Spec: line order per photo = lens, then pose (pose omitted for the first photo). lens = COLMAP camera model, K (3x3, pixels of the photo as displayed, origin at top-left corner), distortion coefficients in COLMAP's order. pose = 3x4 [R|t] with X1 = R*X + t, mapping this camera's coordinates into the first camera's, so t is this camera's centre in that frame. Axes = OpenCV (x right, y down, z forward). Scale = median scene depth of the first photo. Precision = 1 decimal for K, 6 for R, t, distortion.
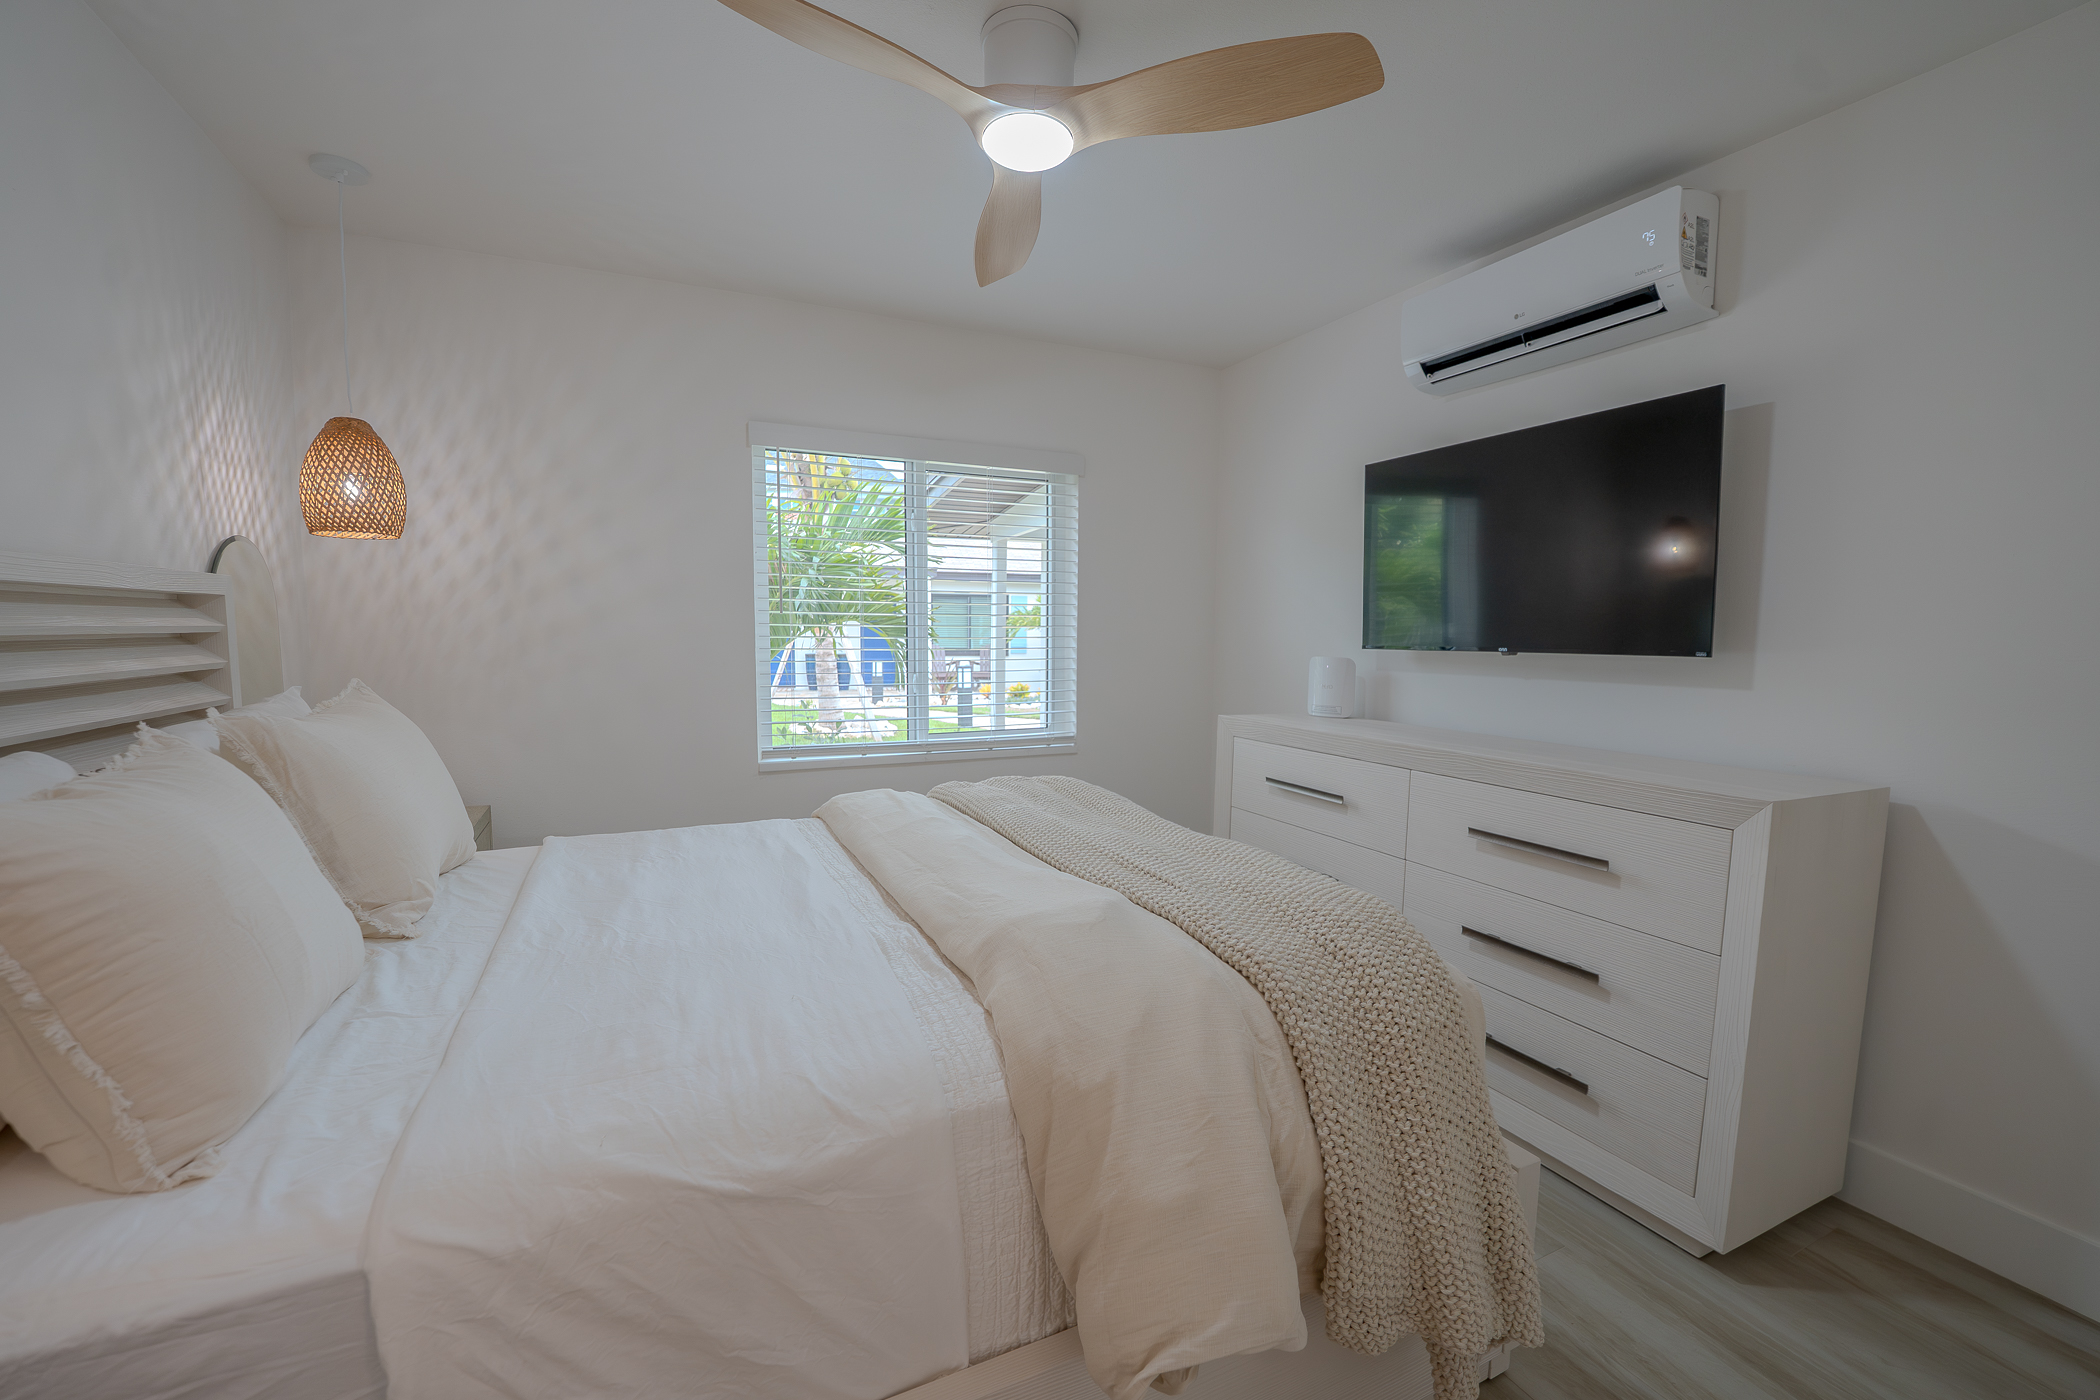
lens RADIAL K [[834.0, 0, 1063.9], [0, 834.0, 702.2], [0, 0, 1]] dist [-0.011242, 0.000765]
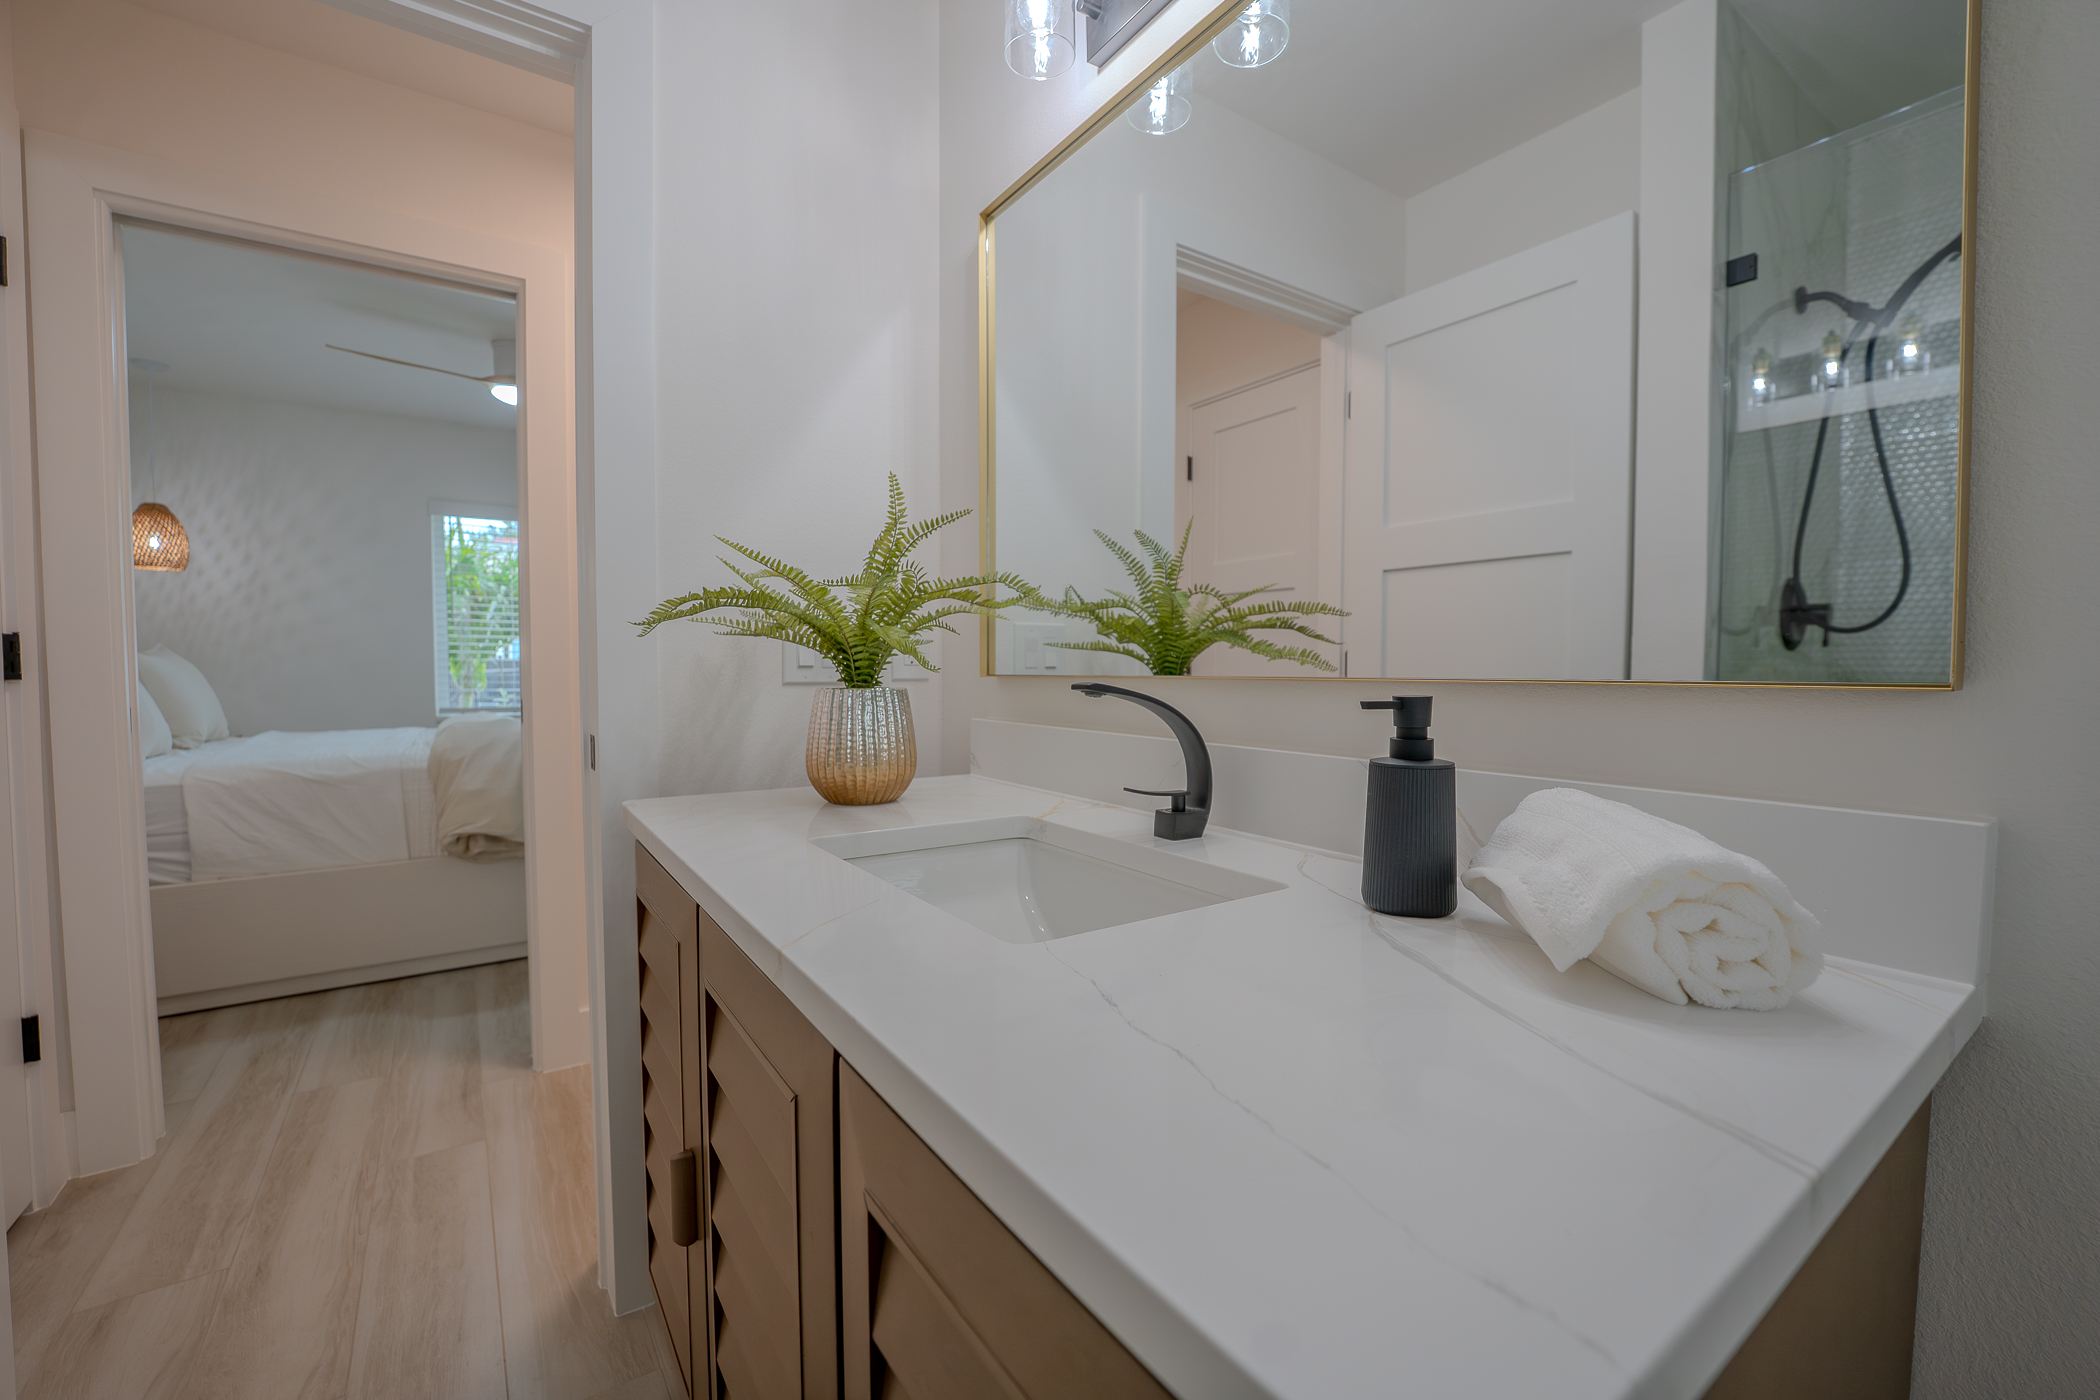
lens RADIAL K [[834.0, 0, 1048.6], [0, 834.0, 695.4], [0, 0, 1]] dist [-0.011242, 0.000765]
pose [[0.988097, -0.010164, 0.153499, 0.634119], [0.017458, 0.998778, -0.046243, 0.153173], [-0.152841, 0.048372, 0.987066, -0.854361]]
